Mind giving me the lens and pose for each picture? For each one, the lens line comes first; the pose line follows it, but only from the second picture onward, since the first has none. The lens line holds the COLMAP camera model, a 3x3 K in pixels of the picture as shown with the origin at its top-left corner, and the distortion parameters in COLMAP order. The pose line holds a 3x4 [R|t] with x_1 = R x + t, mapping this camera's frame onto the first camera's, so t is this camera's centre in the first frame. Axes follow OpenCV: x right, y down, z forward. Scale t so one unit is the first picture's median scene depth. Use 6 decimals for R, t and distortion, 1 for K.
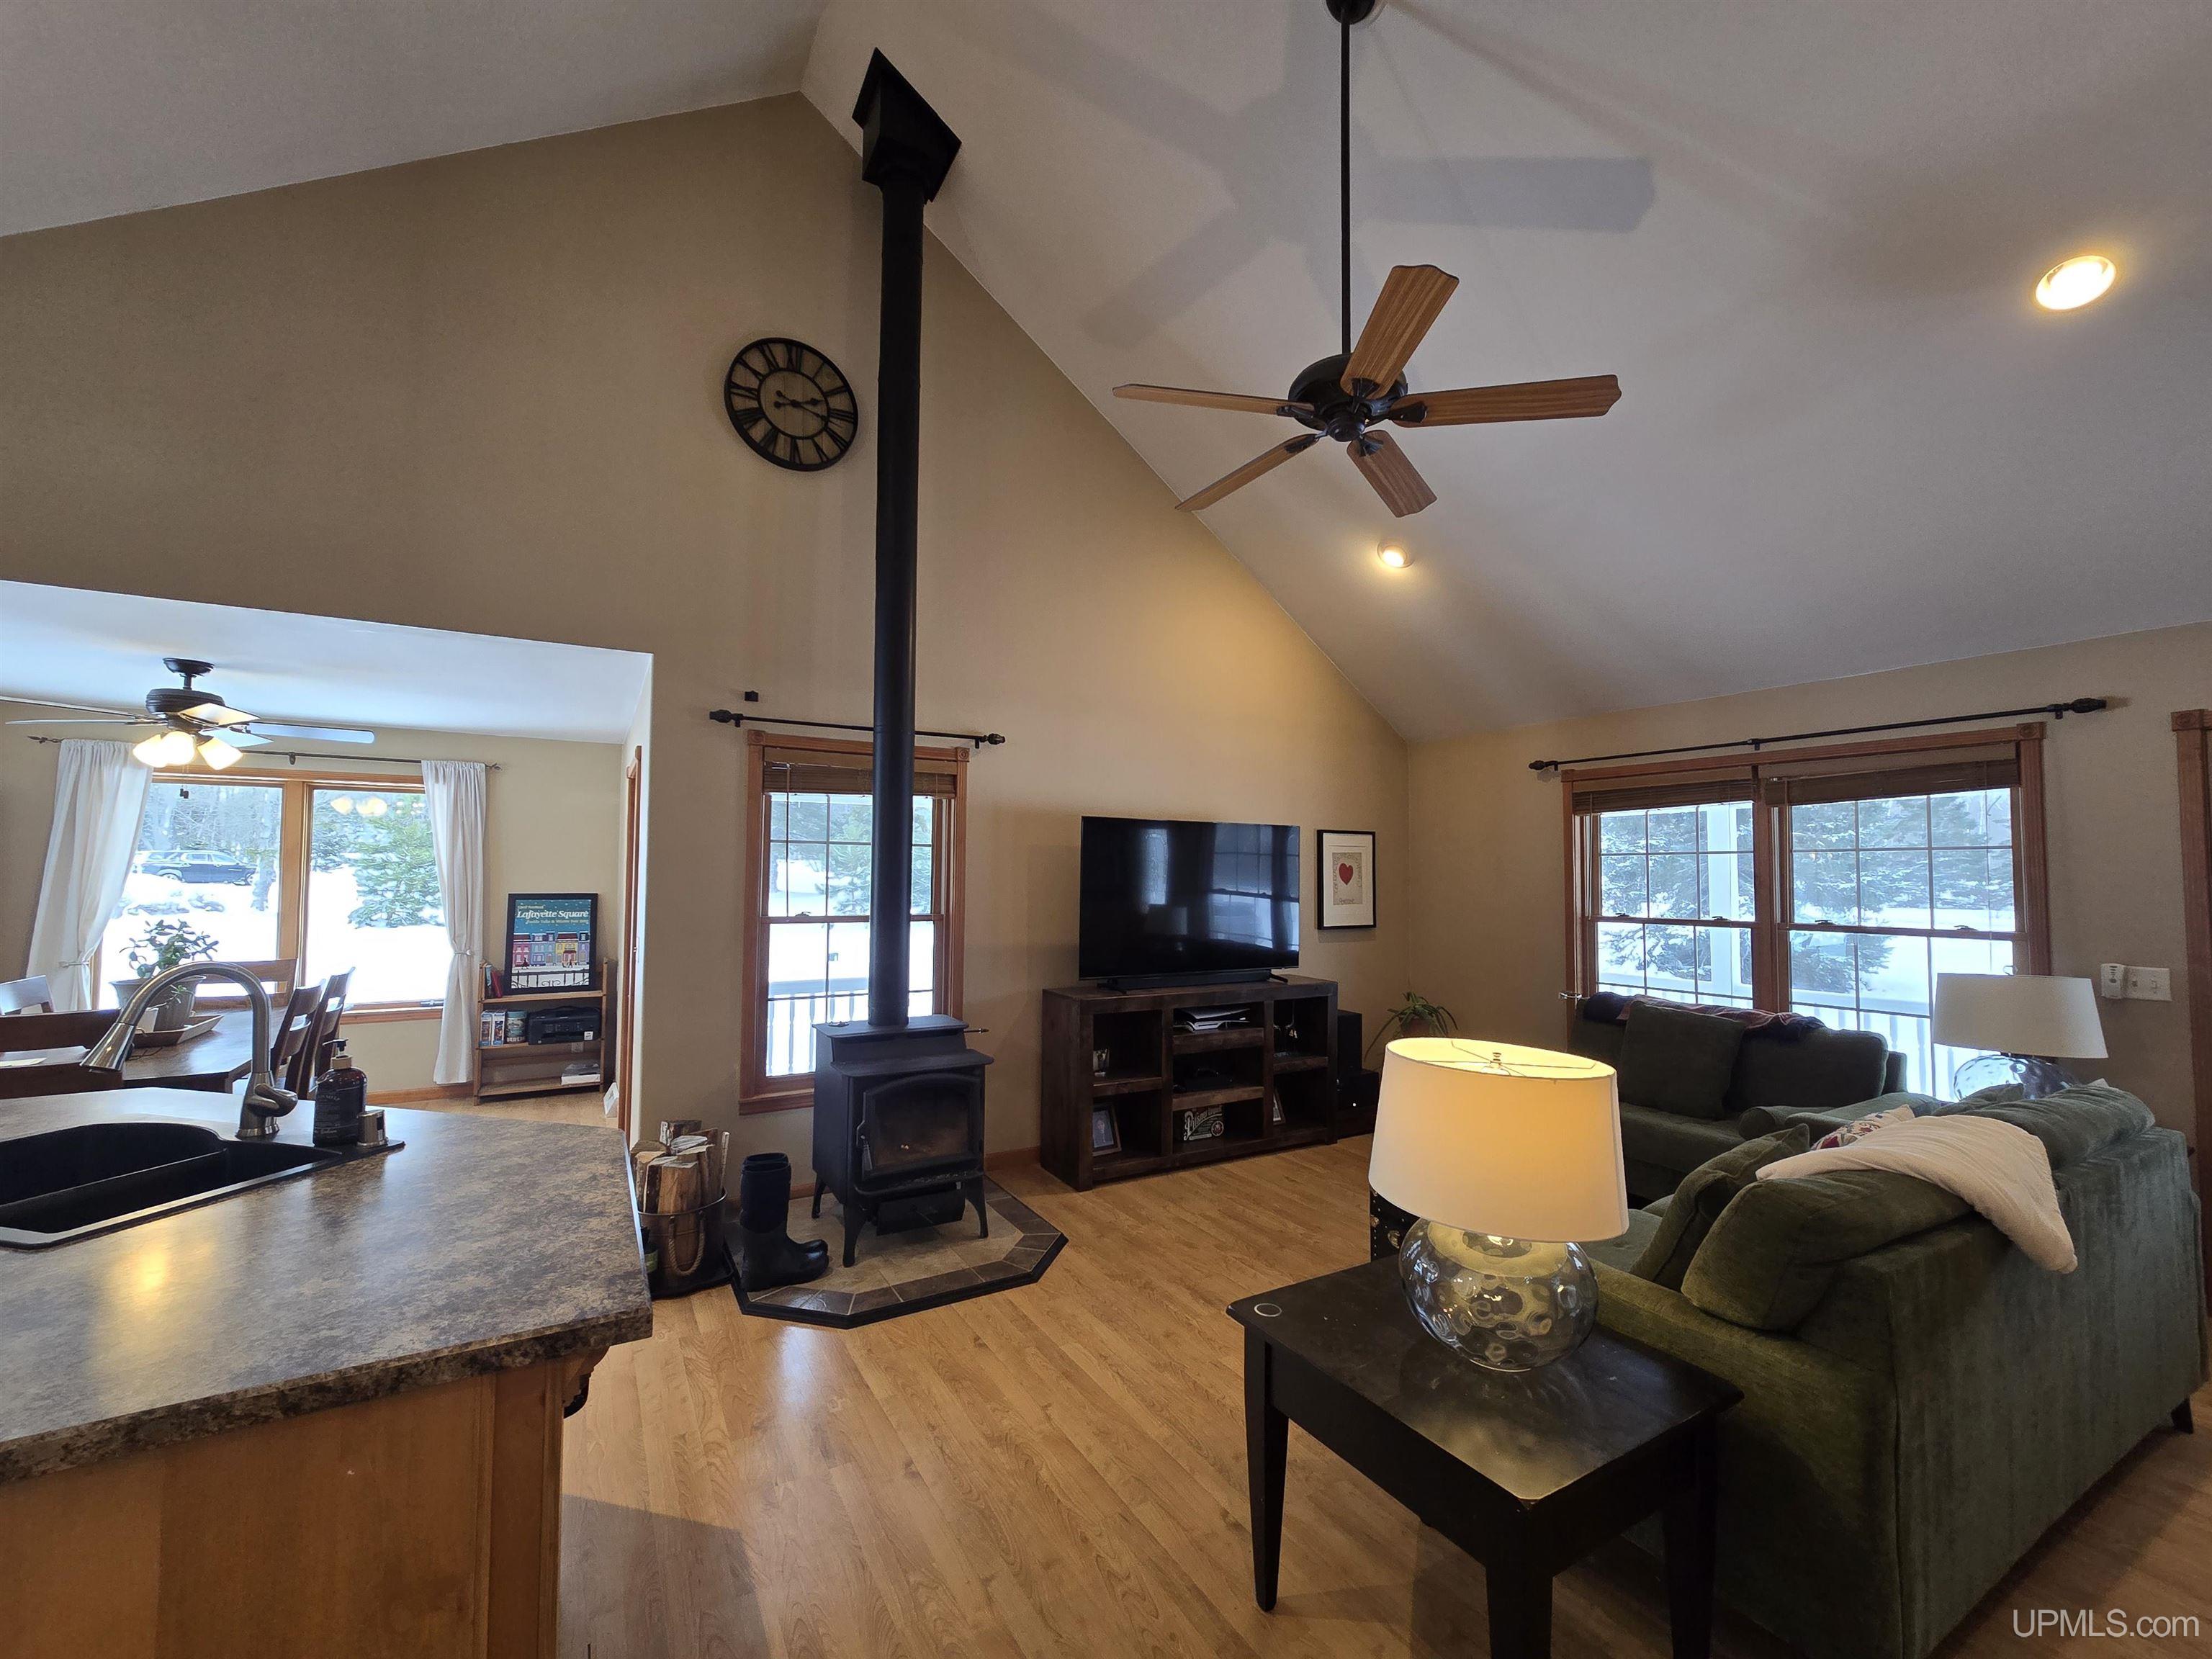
lens RADIAL K [[900.3, 0, 1118.1], [0, 900.3, 835.5], [0, 0, 1]] dist [-0.010498, 0.004725]
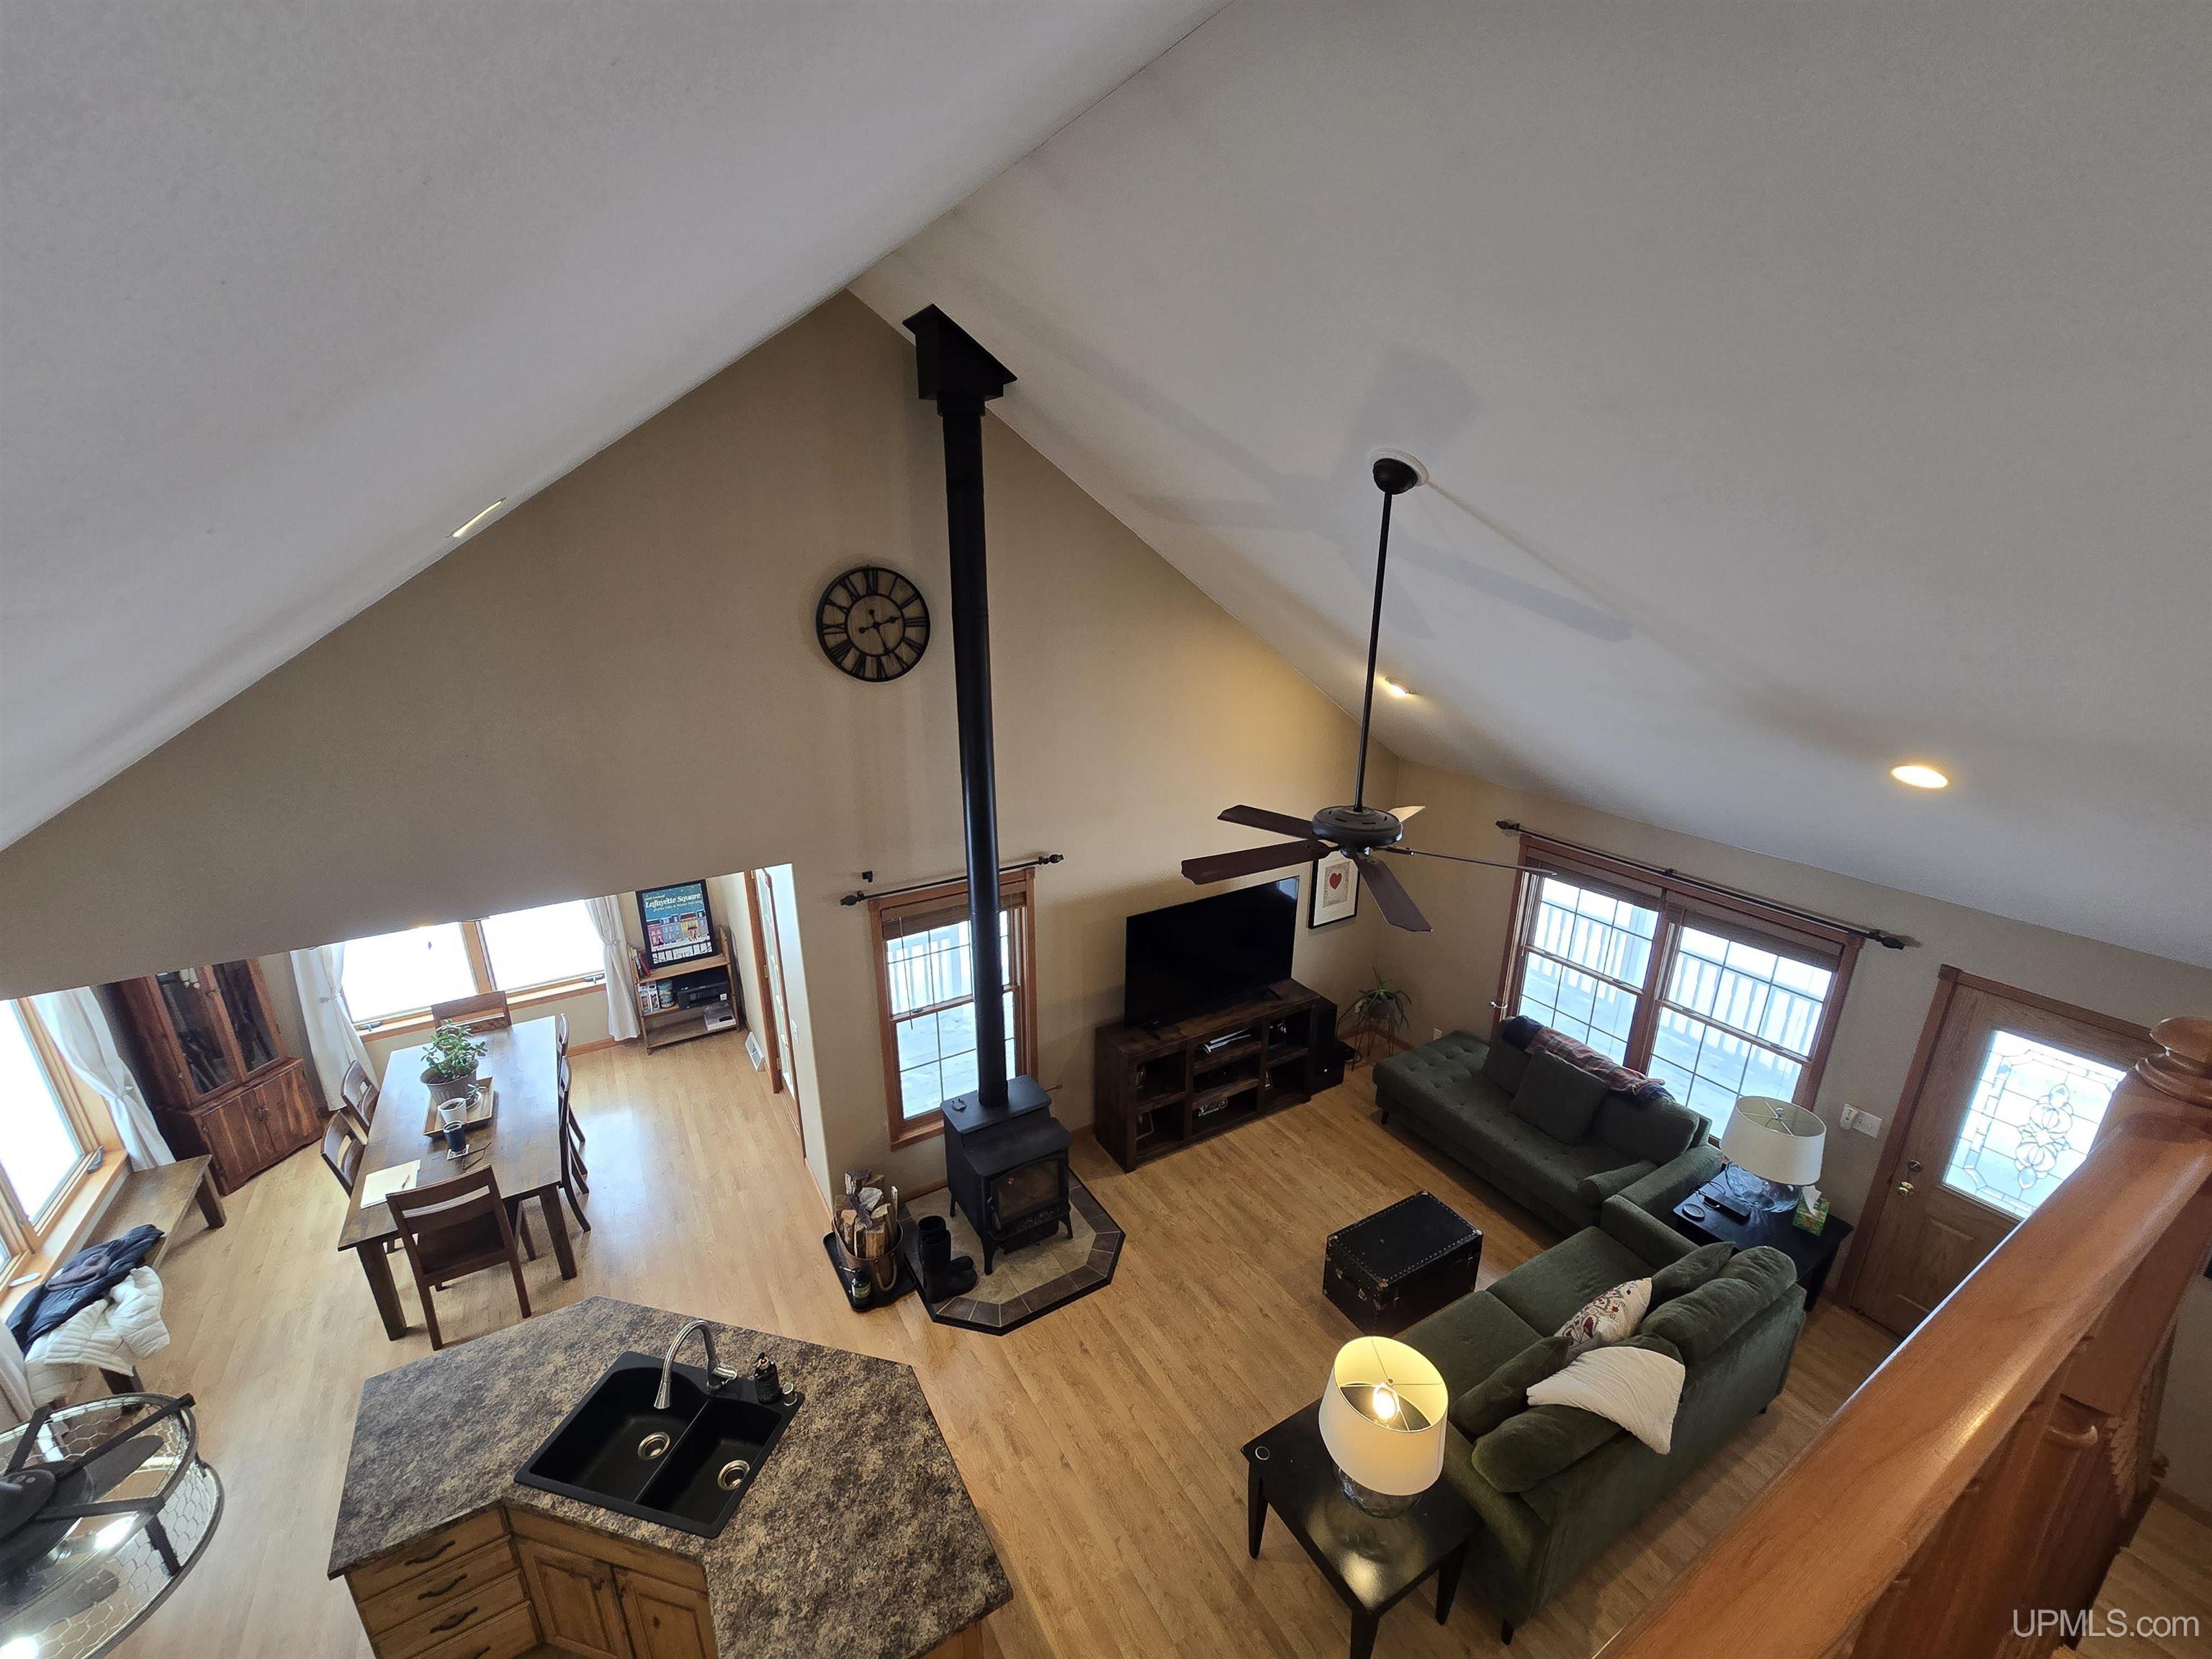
lens RADIAL K [[905.6, 0, 1115.8], [0, 905.6, 835.8], [0, 0, 1]] dist [-0.017127, 0.007858]
pose [[0.999947, -0.005740, 0.008551, -0.069665], [0.002275, 0.932902, 0.360124, -0.618567], [-0.010045, -0.360085, 0.932865, -0.145168]]
